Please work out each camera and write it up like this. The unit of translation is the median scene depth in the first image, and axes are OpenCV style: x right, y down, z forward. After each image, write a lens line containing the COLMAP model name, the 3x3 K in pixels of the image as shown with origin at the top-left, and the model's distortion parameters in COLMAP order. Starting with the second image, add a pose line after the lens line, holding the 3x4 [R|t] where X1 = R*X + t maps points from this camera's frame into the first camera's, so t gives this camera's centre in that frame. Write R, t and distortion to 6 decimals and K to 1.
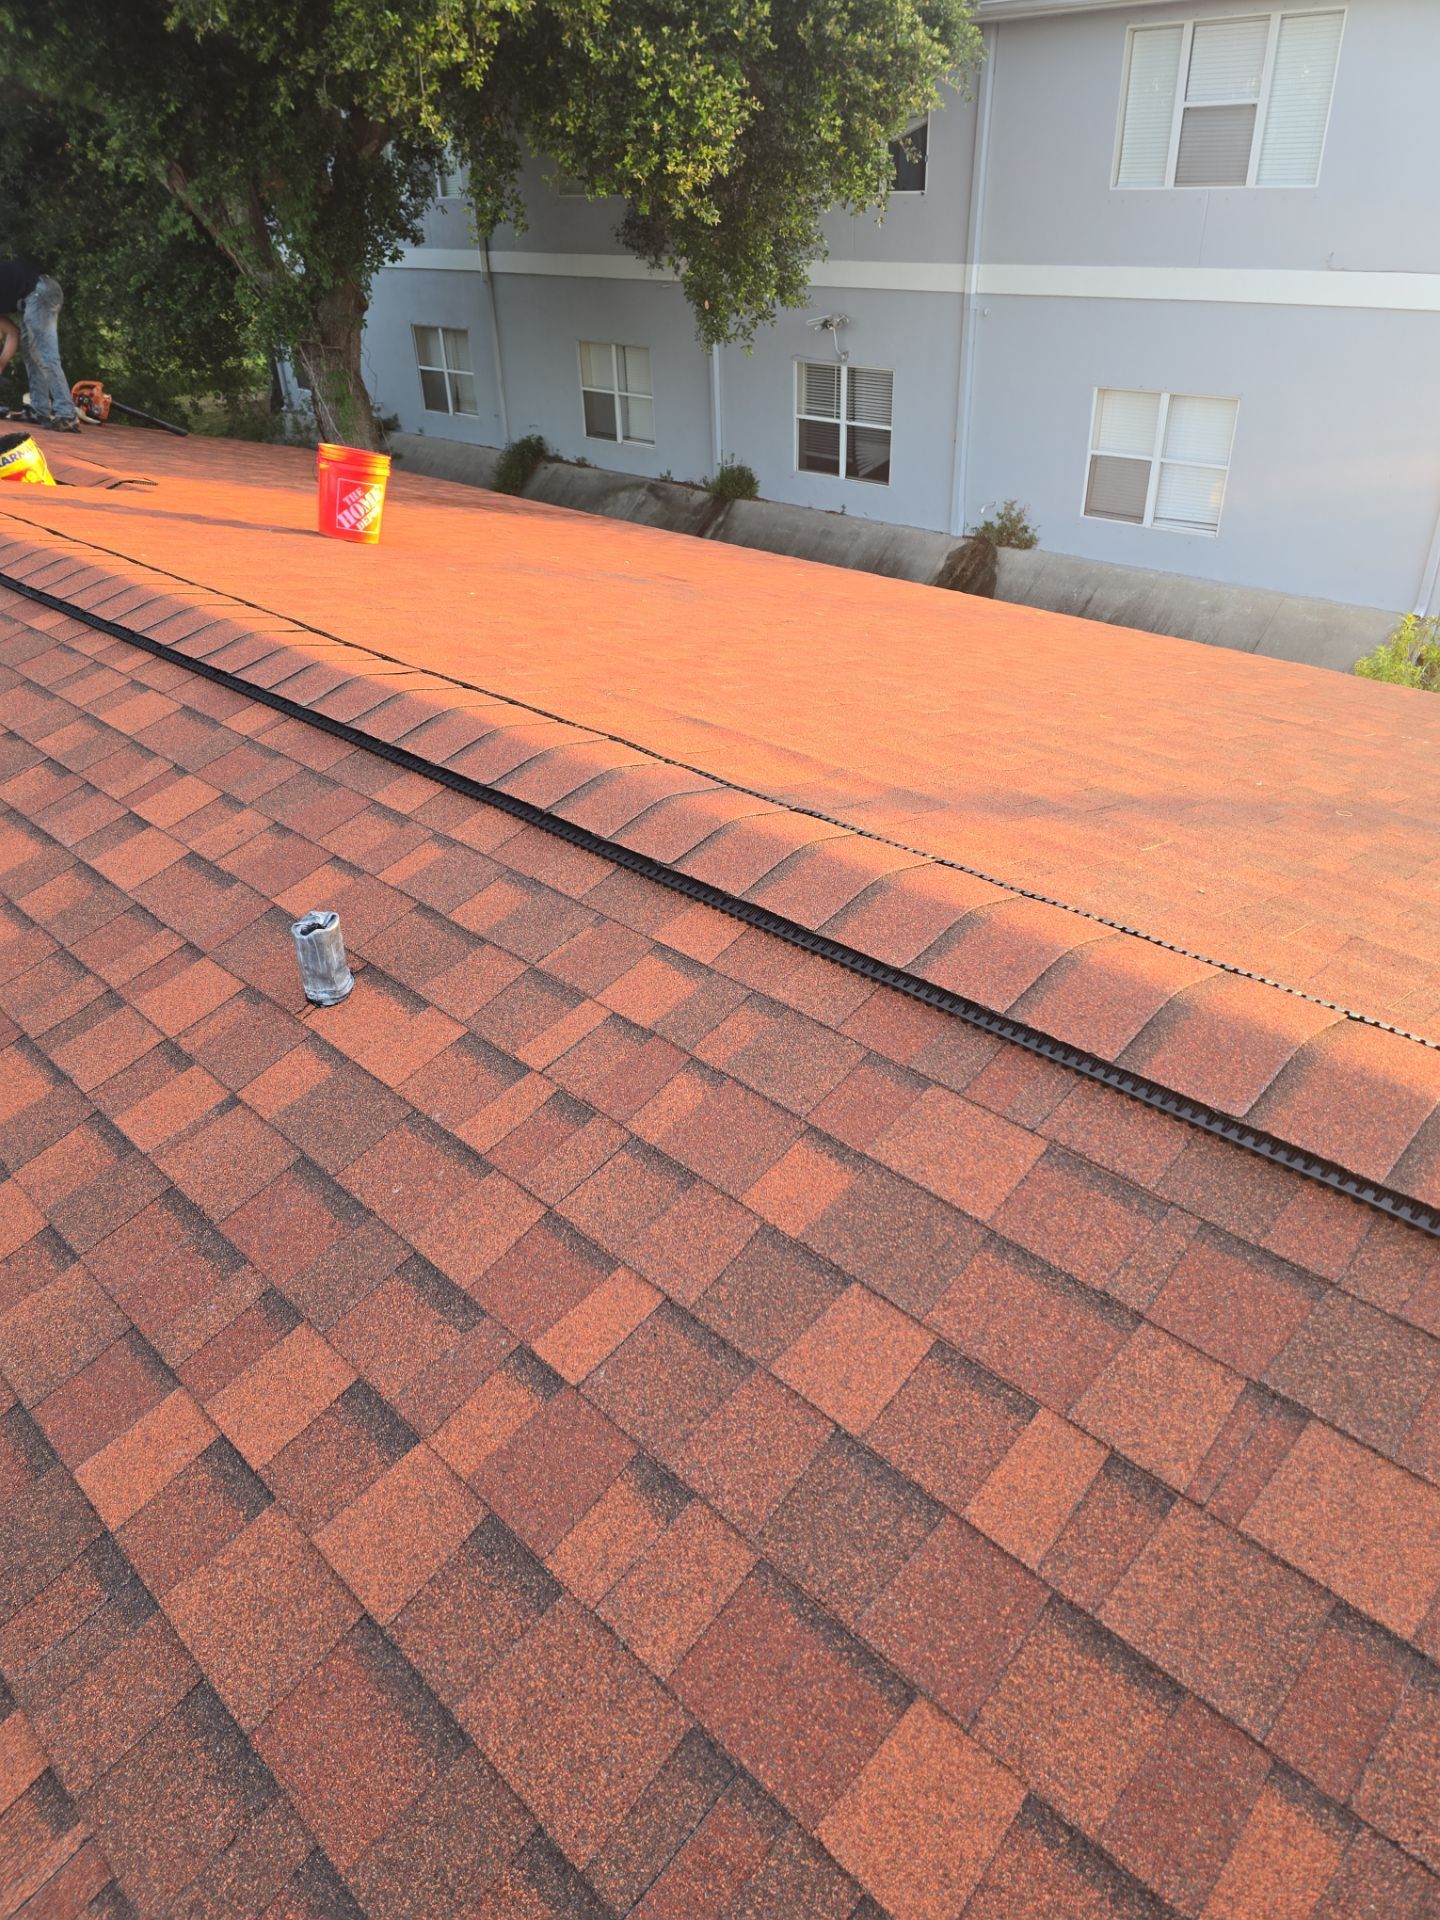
lens RADIAL K [[1296.7, 0, 731.8], [0, 1296.7, 950.0], [0, 0, 1]] dist [0.064012, -0.061179]
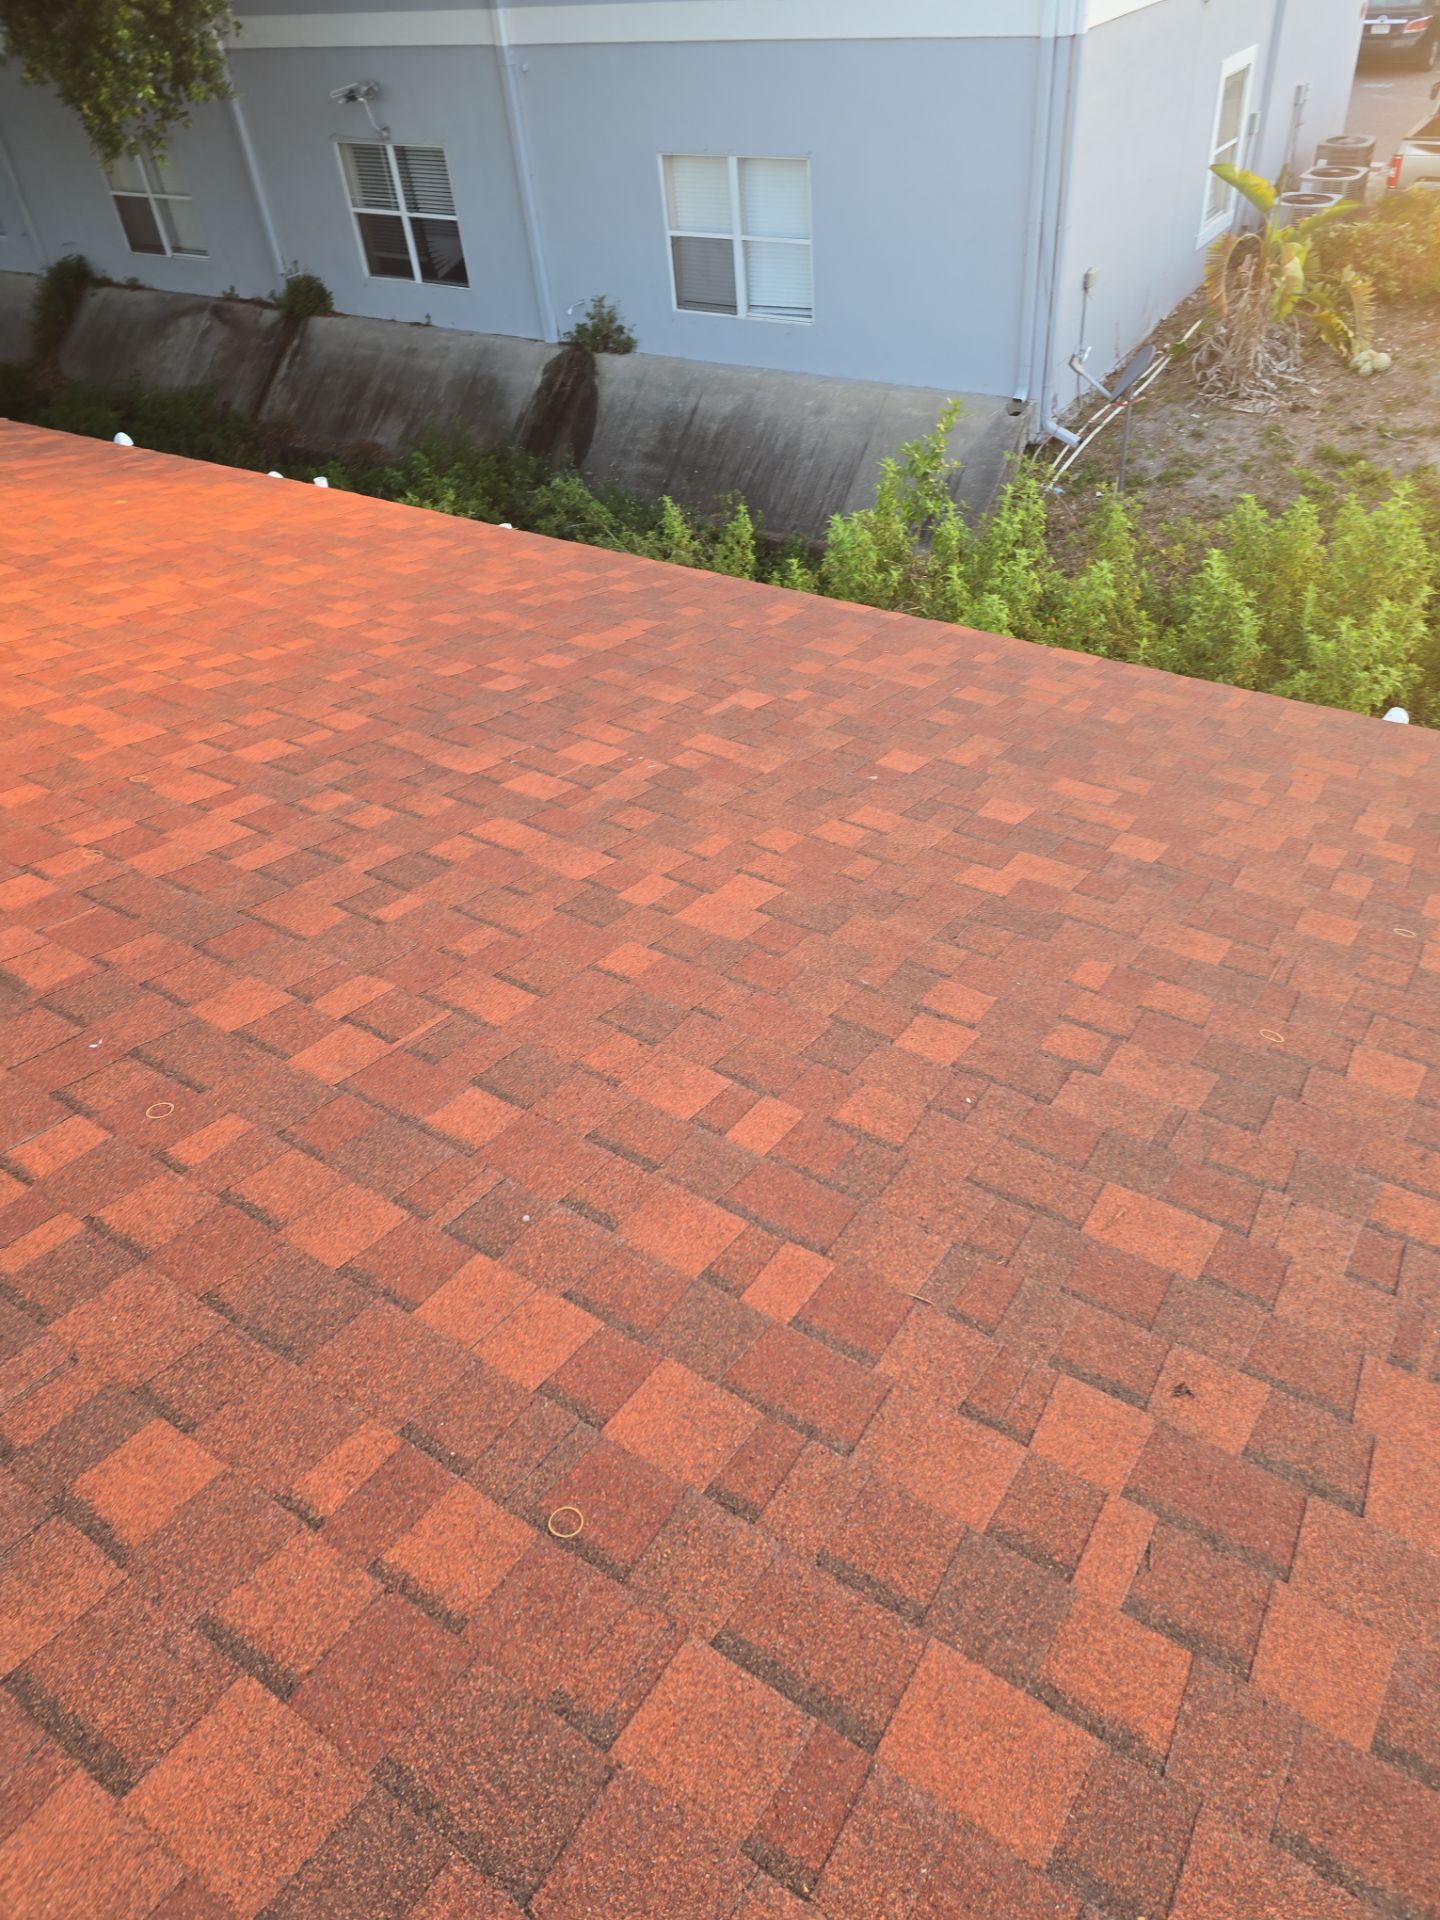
lens RADIAL K [[1296.7, 0, 731.8], [0, 1296.7, 950.0], [0, 0, 1]] dist [0.064012, -0.061179]
pose [[0.979508, -0.163896, 0.117056, 0.244403], [0.143854, 0.976093, 0.162935, -0.090191], [-0.140962, -0.142757, 0.979668, 0.119565]]
